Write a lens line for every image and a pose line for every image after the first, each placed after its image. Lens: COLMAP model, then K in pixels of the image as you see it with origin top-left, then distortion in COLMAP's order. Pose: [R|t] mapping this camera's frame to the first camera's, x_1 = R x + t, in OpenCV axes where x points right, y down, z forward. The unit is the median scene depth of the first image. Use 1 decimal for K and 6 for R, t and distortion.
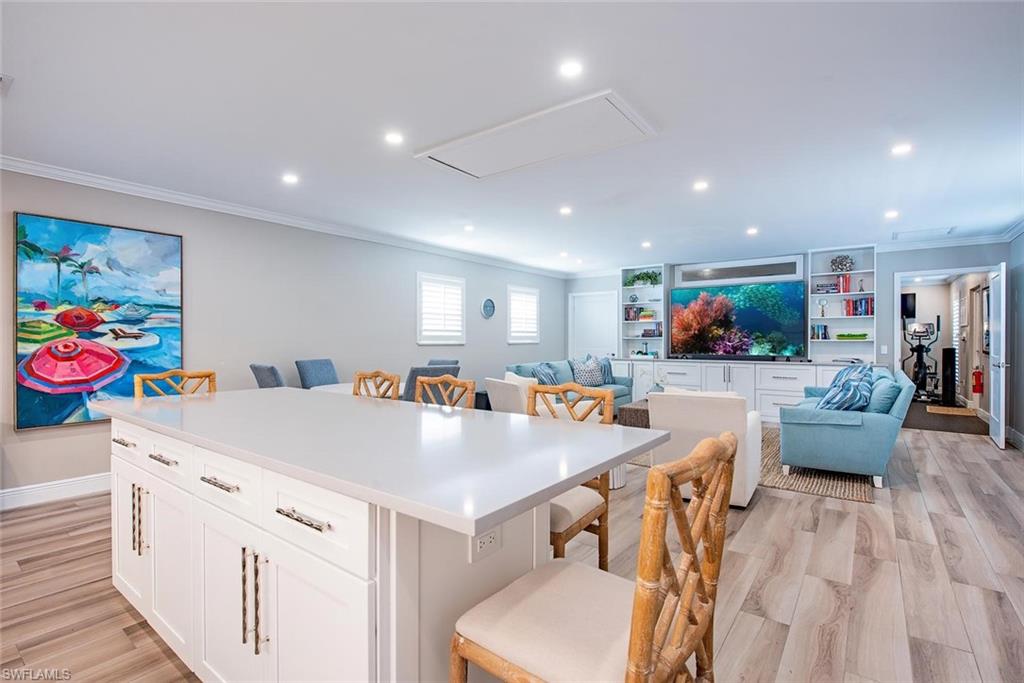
lens RADIAL K [[479.8, 0, 513.4], [0, 479.8, 340.8], [0, 0, 1]] dist [-0.000815, -0.000083]
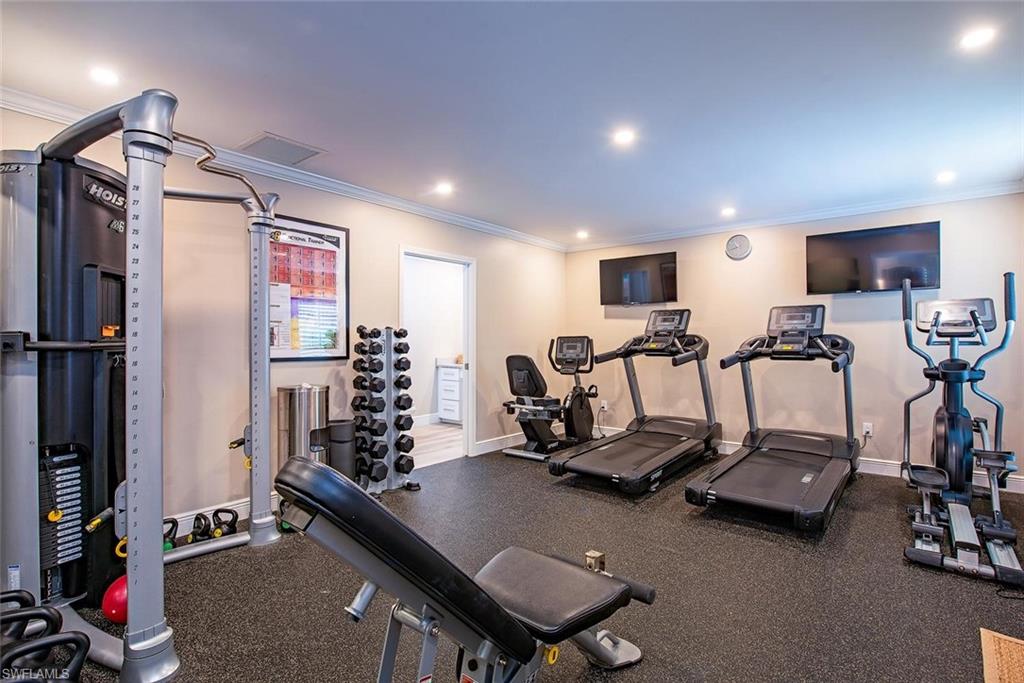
lens RADIAL K [[479.8, 0, 510.0], [0, 479.8, 342.1], [0, 0, 1]] dist [-0.000815, -0.000083]
pose [[0.999427, -0.000792, -0.033843, 0.540362], [0.000511, 0.999965, -0.008322, -0.002010], [0.033848, 0.008300, 0.999393, 0.643230]]
